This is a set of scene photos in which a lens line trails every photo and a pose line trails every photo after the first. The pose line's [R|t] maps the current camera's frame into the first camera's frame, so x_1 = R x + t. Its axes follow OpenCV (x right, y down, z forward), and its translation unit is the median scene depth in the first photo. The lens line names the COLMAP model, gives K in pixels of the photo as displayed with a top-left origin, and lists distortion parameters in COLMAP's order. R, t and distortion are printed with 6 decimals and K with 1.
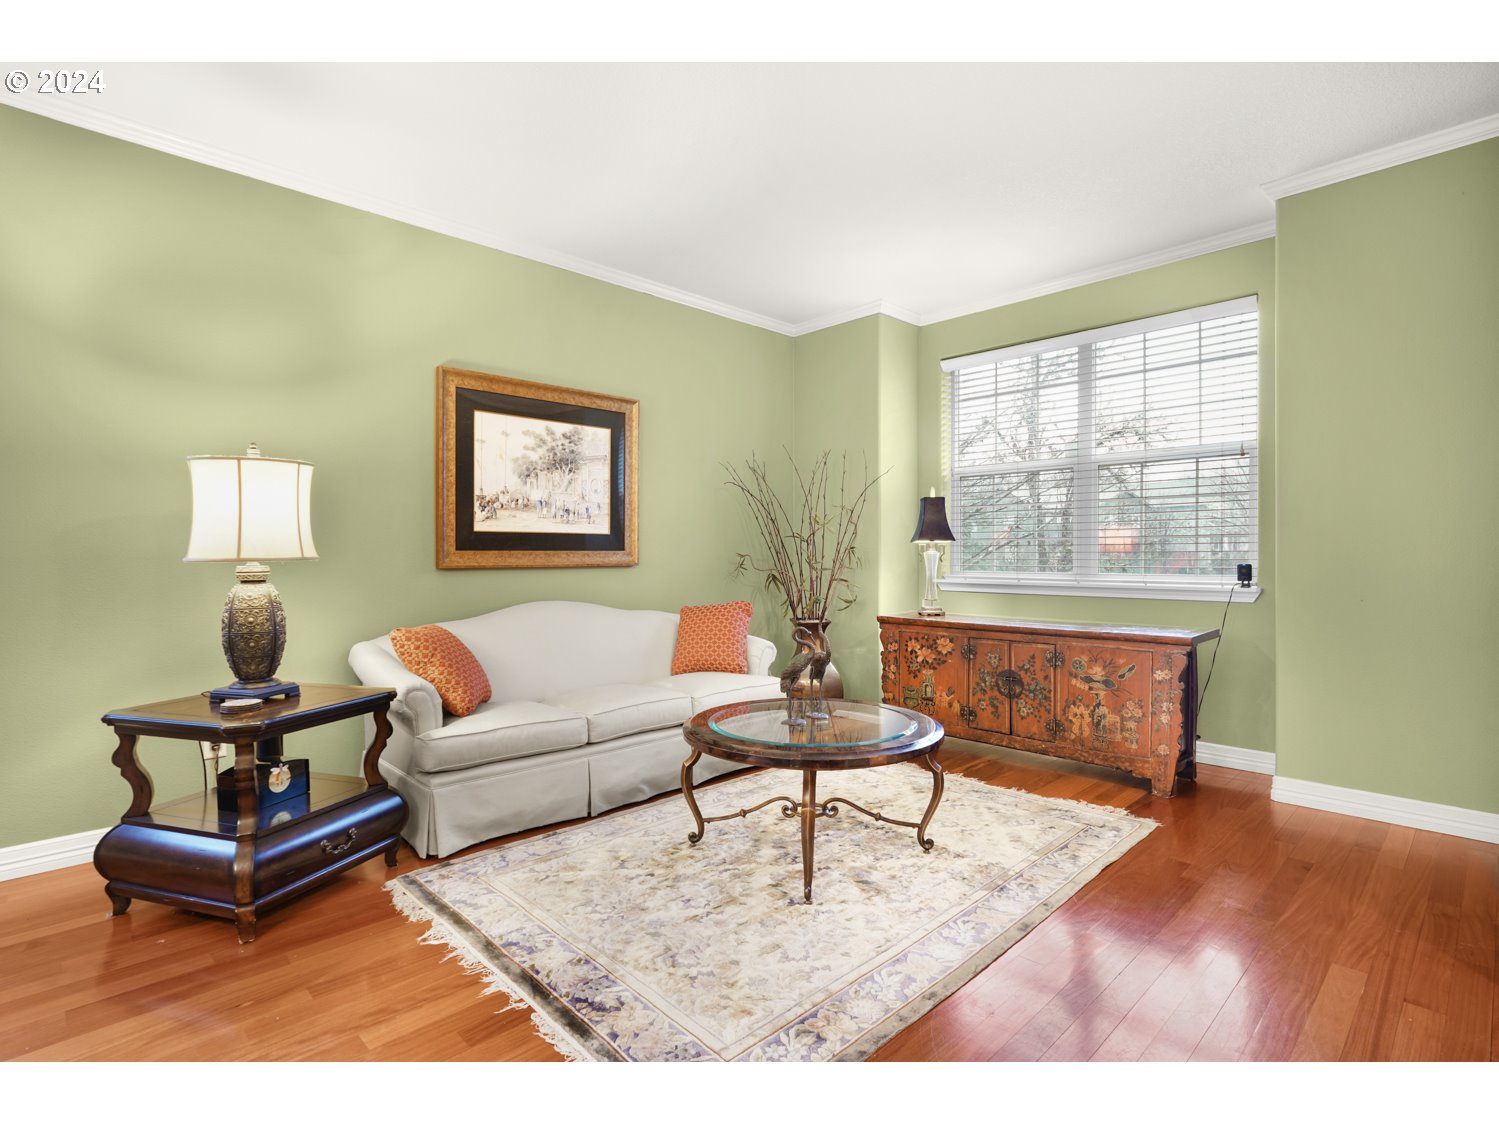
lens RADIAL K [[769.2, 0, 749.5], [0, 769.2, 562.0], [0, 0, 1]] dist [-0.003715, 0.000350]
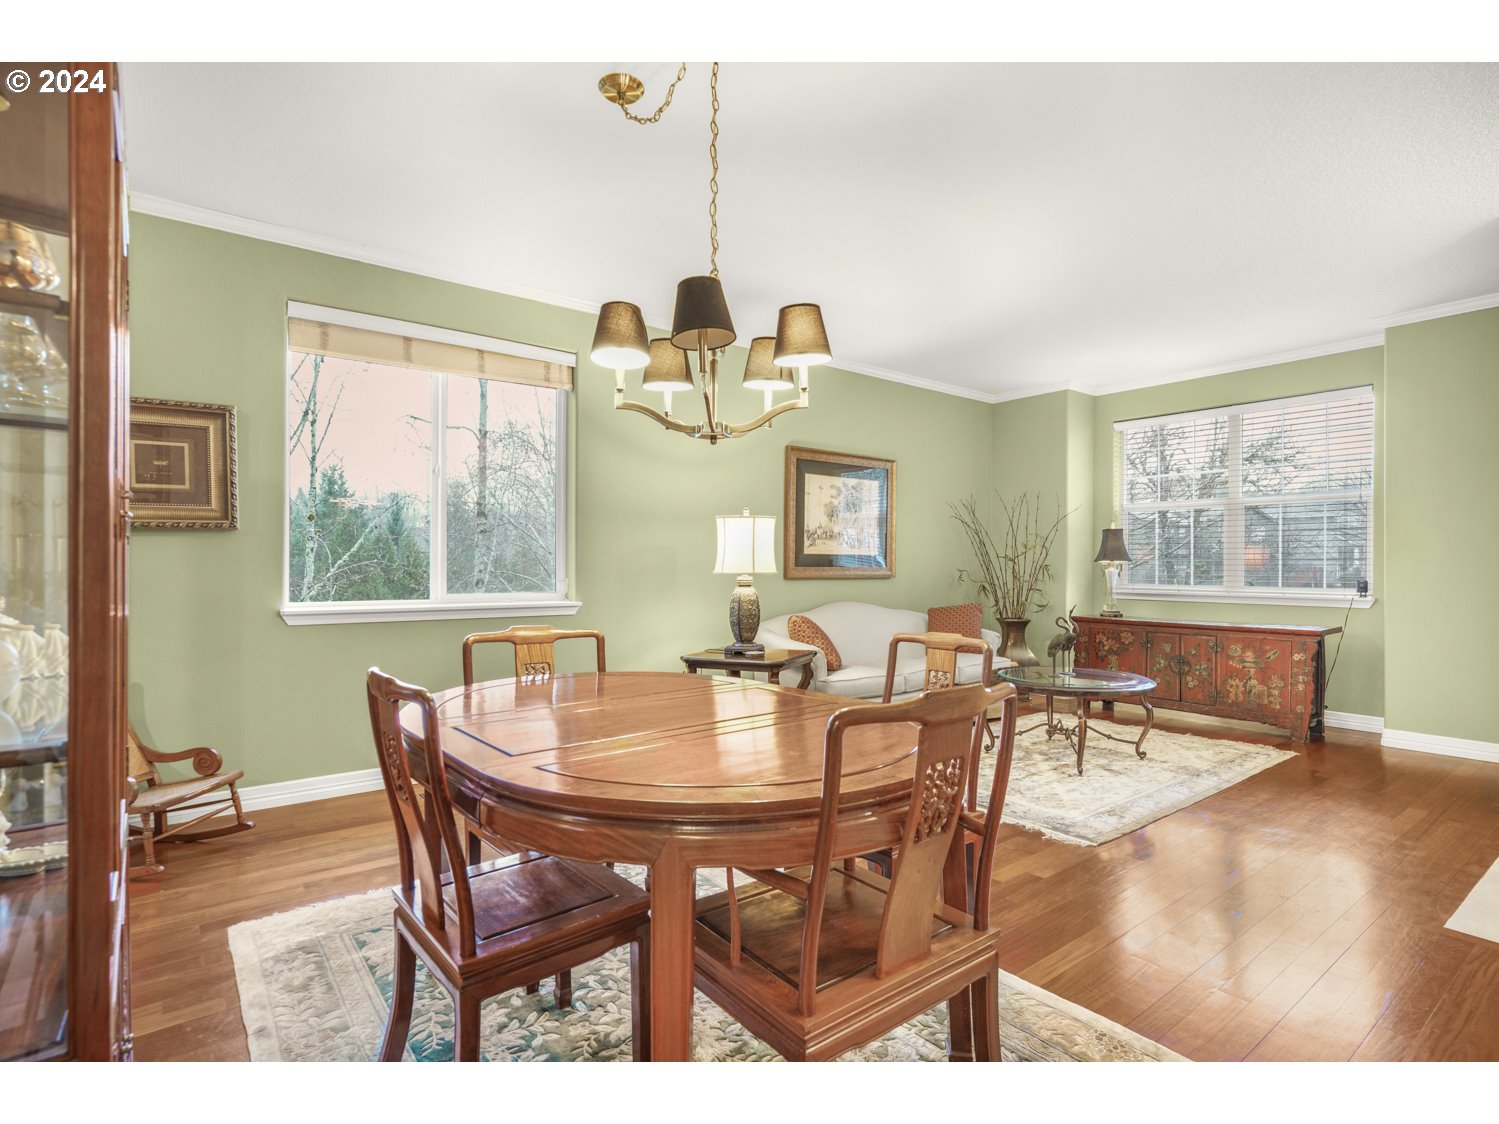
lens RADIAL K [[769.2, 0, 749.5], [0, 769.2, 562.0], [0, 0, 1]] dist [-0.003715, 0.000350]
pose [[0.993346, 0.005931, -0.115013, -0.288600], [-0.007590, 0.999873, -0.014000, -0.002545], [0.114915, 0.014780, 0.993265, -0.494995]]
